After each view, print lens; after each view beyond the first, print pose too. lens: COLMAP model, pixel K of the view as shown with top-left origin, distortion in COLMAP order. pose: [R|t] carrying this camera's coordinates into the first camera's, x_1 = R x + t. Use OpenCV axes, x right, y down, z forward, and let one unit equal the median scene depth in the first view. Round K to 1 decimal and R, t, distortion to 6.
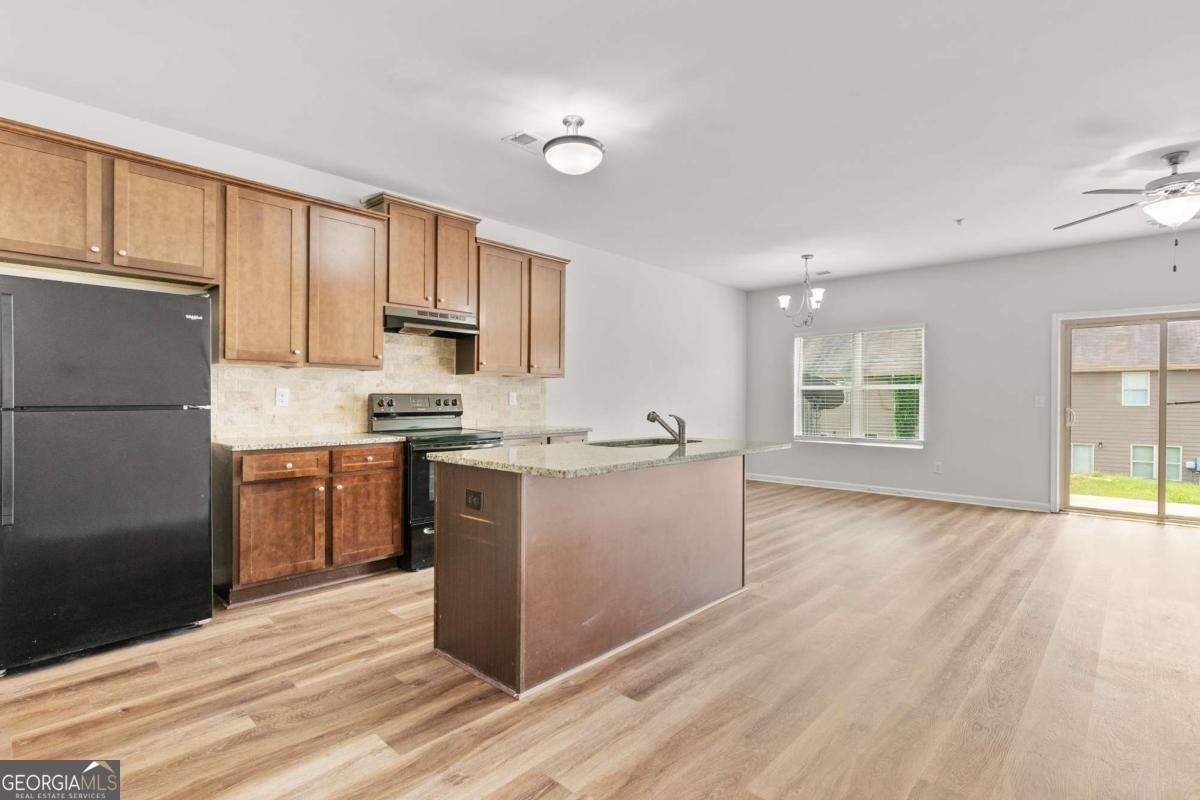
lens RADIAL K [[567.1, 0, 602.4], [0, 567.1, 400.6], [0, 0, 1]] dist [0.002118, 0.000196]
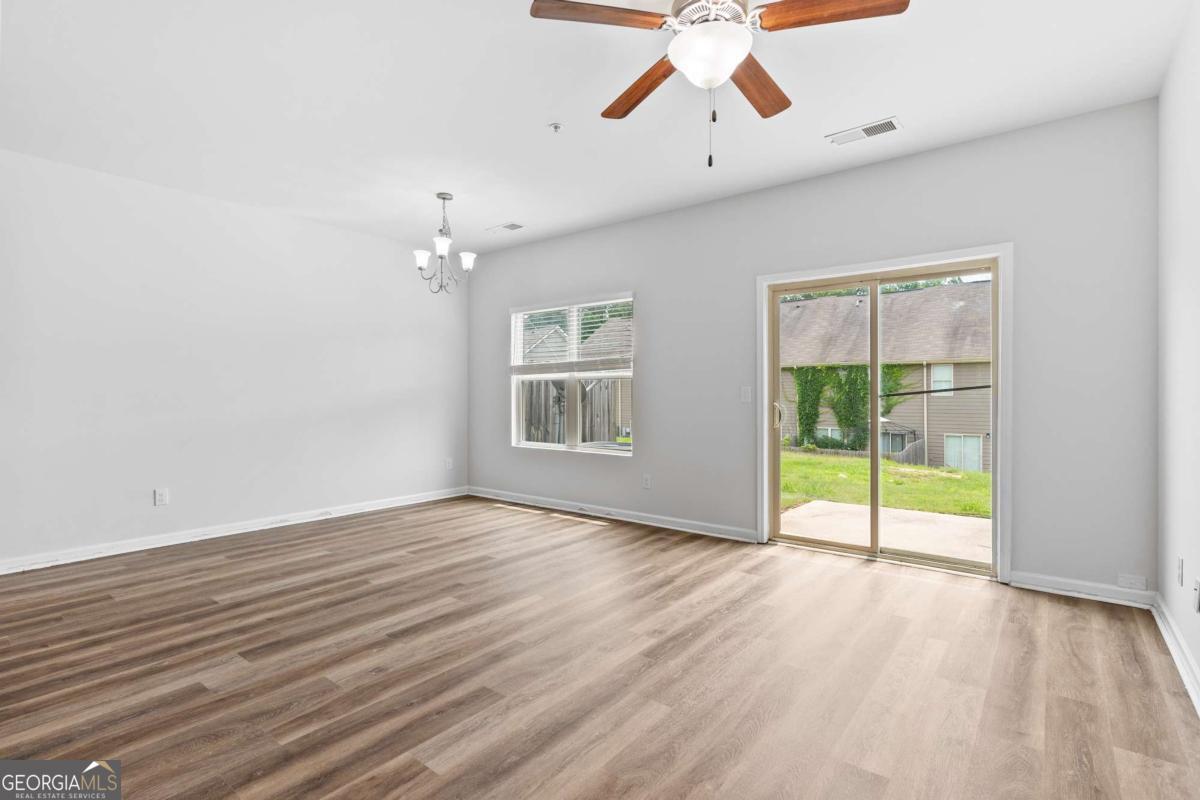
lens RADIAL K [[570.1, 0, 598.1], [0, 570.1, 394.5], [0, 0, 1]] dist [0.000726, -0.000159]
pose [[0.996500, -0.006565, 0.083338, 0.895318], [0.006573, 0.999978, 0.000182, 0.001691], [-0.083338, 0.000367, 0.996521, 0.467424]]
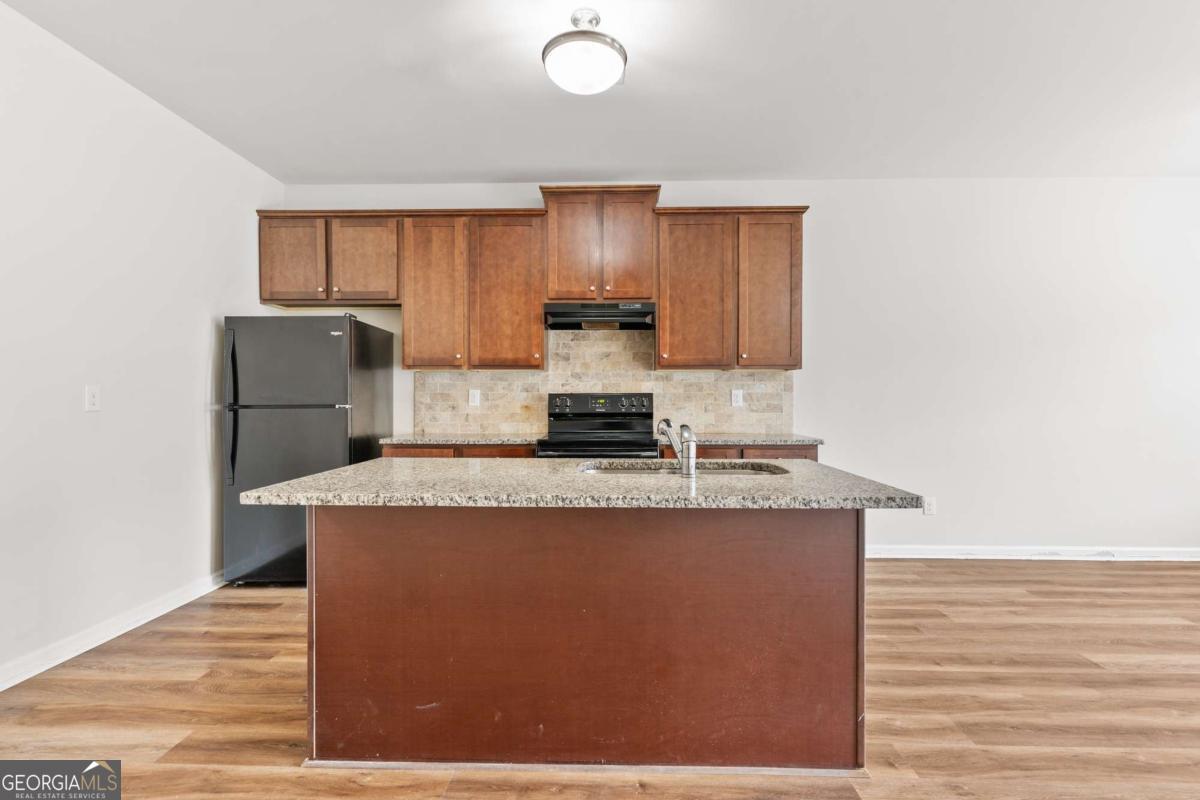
lens RADIAL K [[573.4, 0, 603.3], [0, 573.4, 401.0], [0, 0, 1]] dist [0.001087, -0.000016]
pose [[0.664997, 0.001240, -0.746845, 0.479453], [0.000264, 0.999998, 0.001896, -0.001599], [0.746846, -0.001458, 0.664996, 0.488372]]
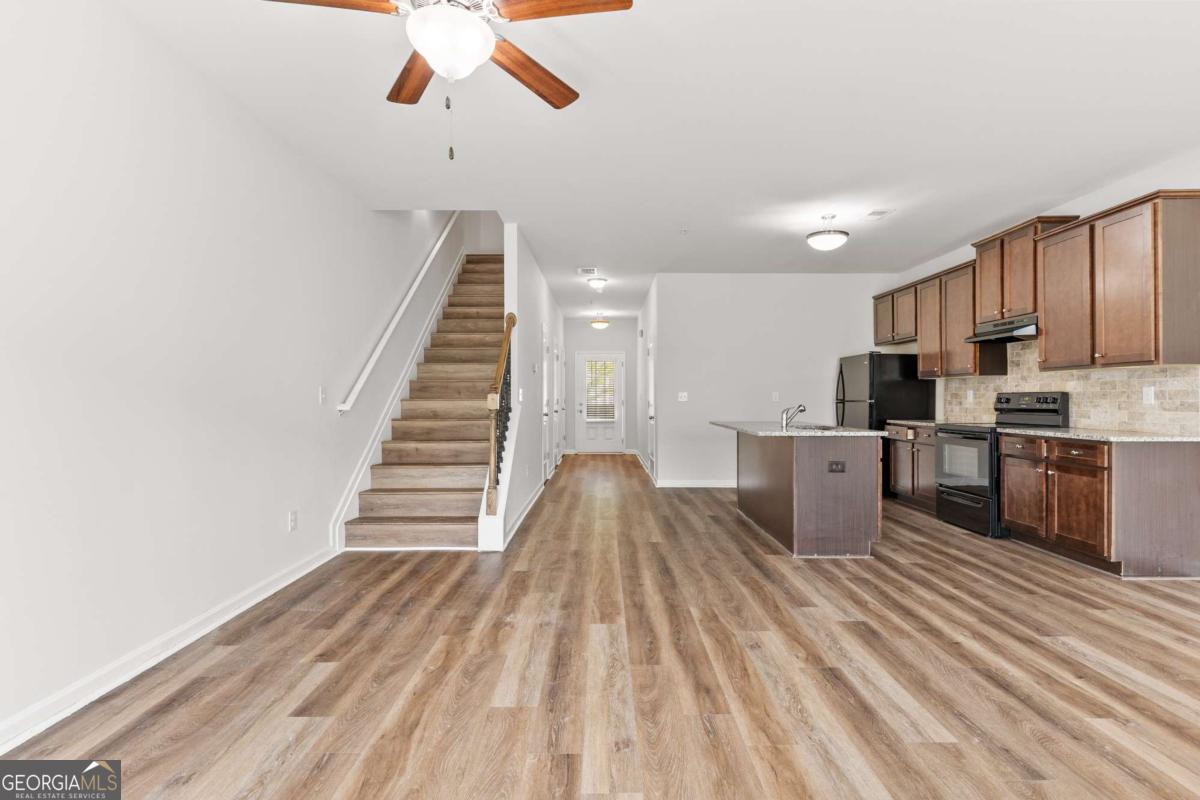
lens RADIAL K [[573.4, 0, 603.3], [0, 573.4, 401.0], [0, 0, 1]] dist [0.001087, -0.000016]
pose [[-0.728327, -0.000378, -0.685230, 1.356397], [-0.004020, 0.999985, 0.003722, 0.005452], [0.685218, 0.005465, -0.728317, 1.596118]]
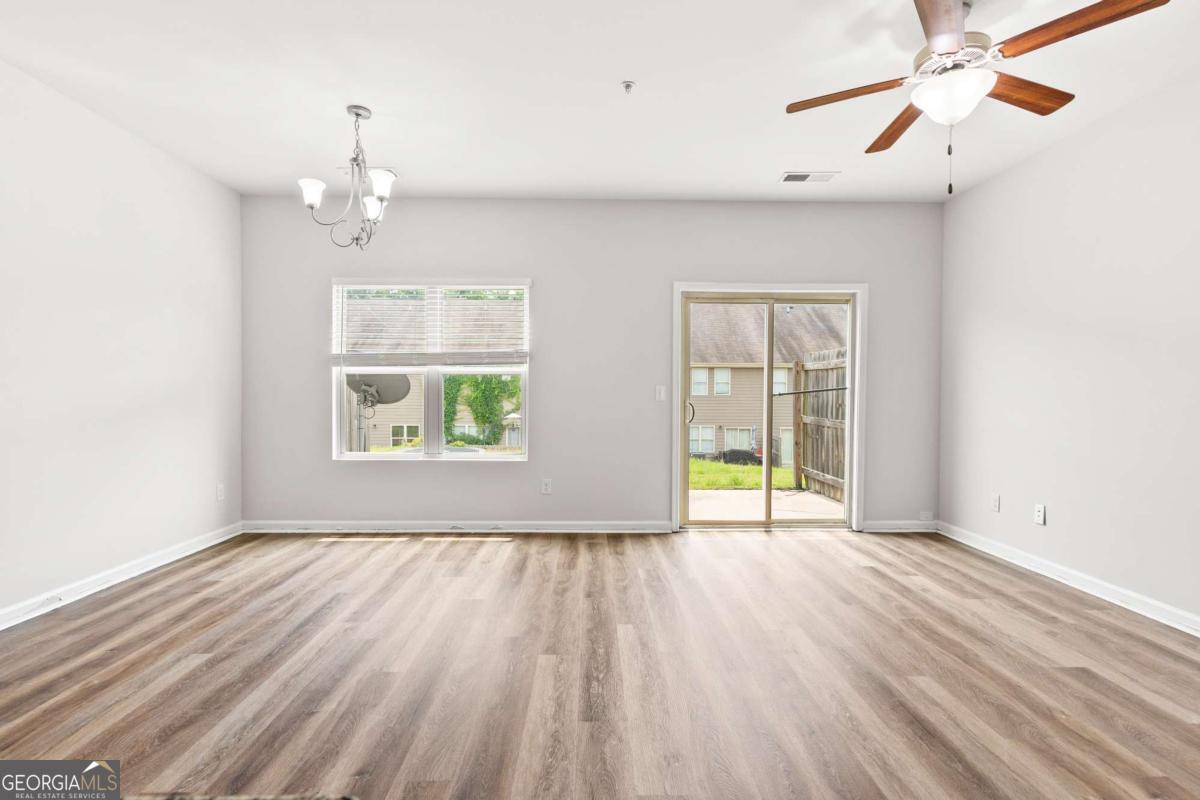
lens RADIAL K [[573.4, 0, 603.3], [0, 573.4, 401.0], [0, 0, 1]] dist [0.001087, -0.000016]
pose [[0.715726, -0.012733, 0.698265, 0.277914], [0.000694, 0.999846, 0.017520, -0.001314], [-0.698381, -0.012055, 0.715625, 0.852530]]
